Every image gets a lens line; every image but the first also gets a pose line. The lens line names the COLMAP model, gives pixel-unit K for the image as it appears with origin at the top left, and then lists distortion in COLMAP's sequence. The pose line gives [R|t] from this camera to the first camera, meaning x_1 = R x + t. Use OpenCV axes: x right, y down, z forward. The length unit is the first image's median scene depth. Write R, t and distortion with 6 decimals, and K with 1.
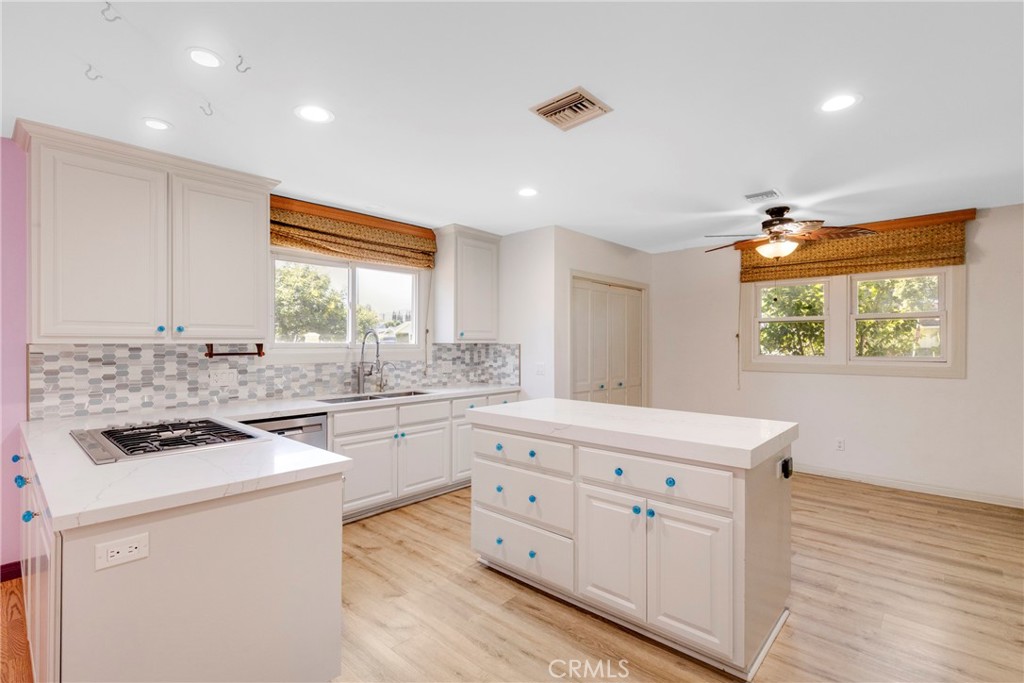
lens RADIAL K [[472.6, 0, 509.6], [0, 472.6, 341.7], [0, 0, 1]] dist [0.003375, 0.000120]
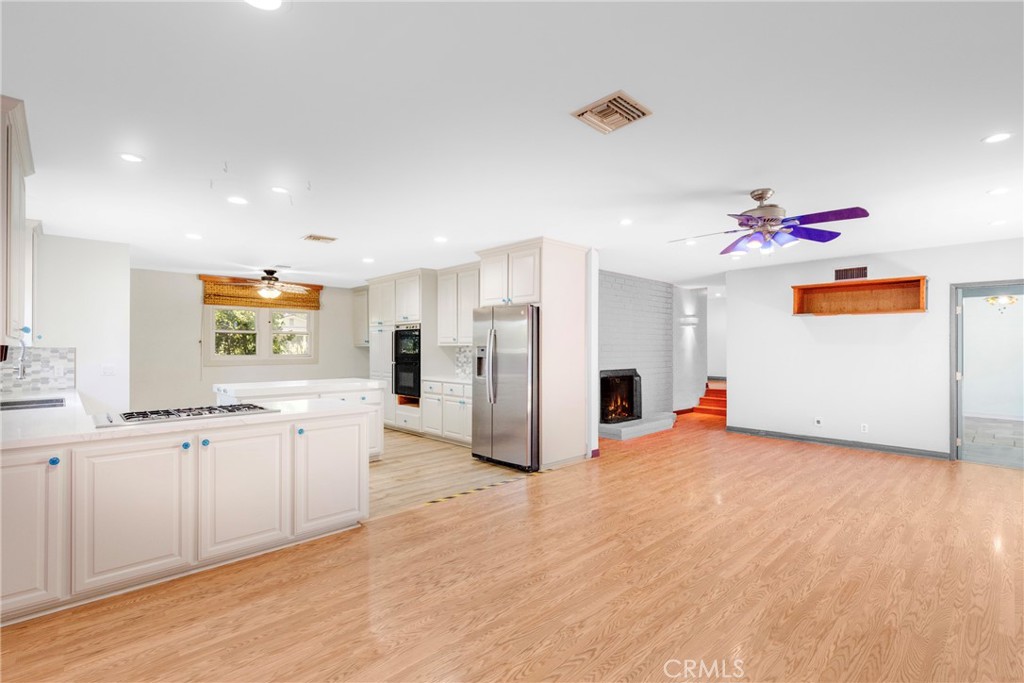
lens RADIAL K [[471.9, 0, 518.0], [0, 471.9, 347.7], [0, 0, 1]] dist [0.008088, -0.000673]
pose [[0.054013, 0.000730, 0.998540, -1.139755], [-0.002245, 0.999997, -0.000610, 0.004405], [-0.998538, -0.002209, 0.054014, -0.009769]]
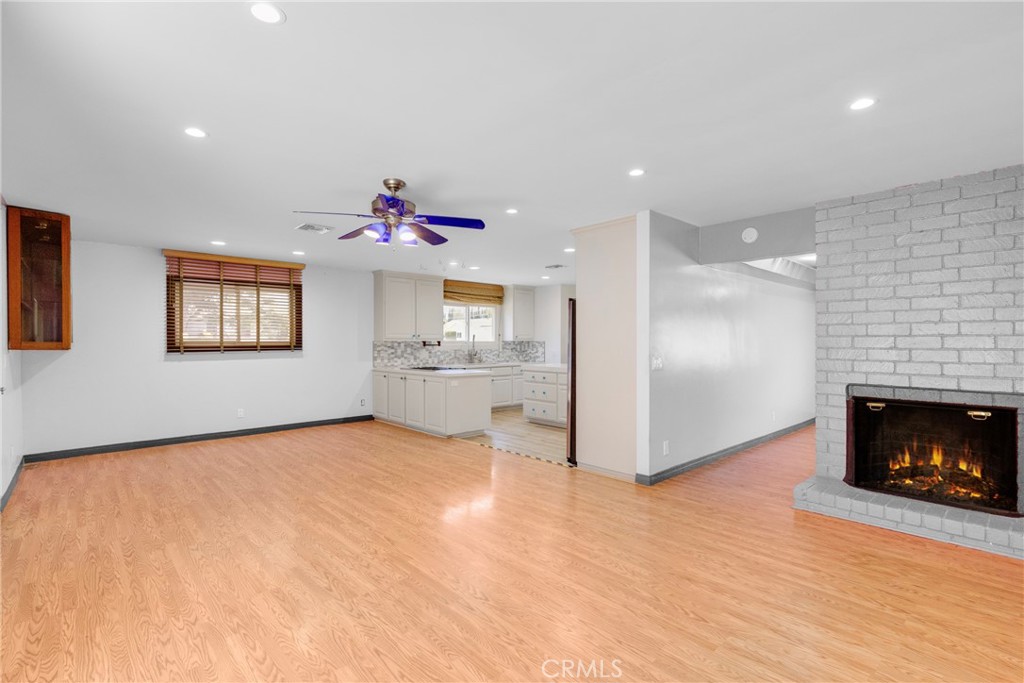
lens RADIAL K [[478.5, 0, 512.0], [0, 478.5, 341.5], [0, 0, 1]] dist [0.002859, 0.000312]
pose [[0.996851, -0.000030, -0.079294, 0.053760], [0.000374, 0.999991, 0.004318, -0.003955], [0.079294, -0.004334, 0.996842, -1.274917]]
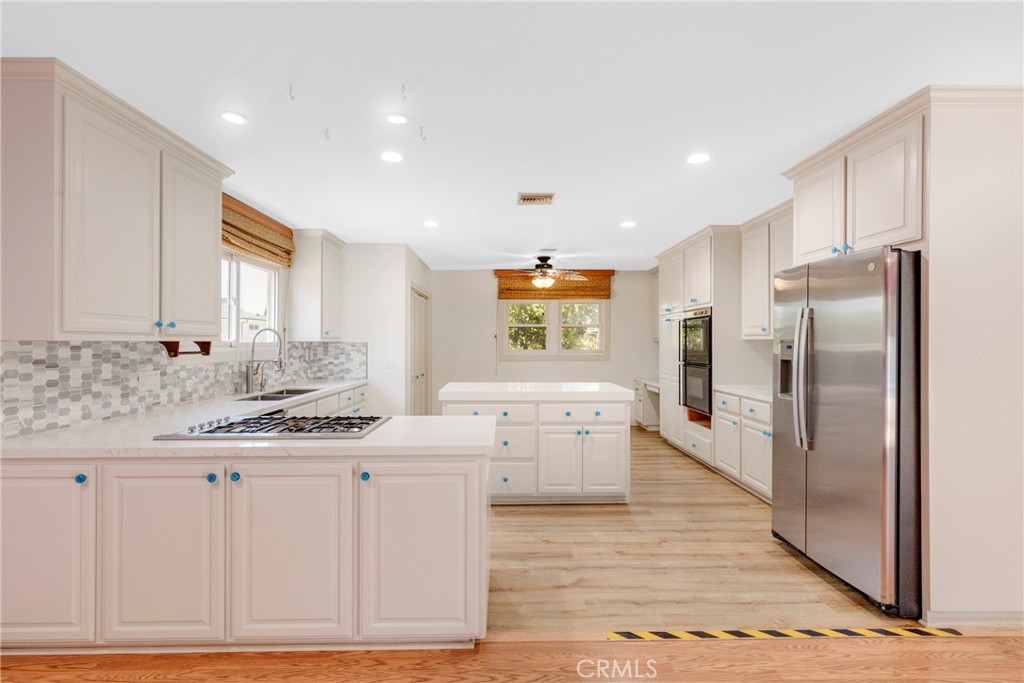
lens RADIAL K [[472.6, 0, 509.6], [0, 472.6, 341.7], [0, 0, 1]] dist [0.003375, 0.000120]
pose [[0.723400, 0.000931, 0.690429, -0.616829], [-0.001782, 0.999998, 0.000519, 0.002645], [-0.690427, -0.001606, 0.723400, -0.068315]]
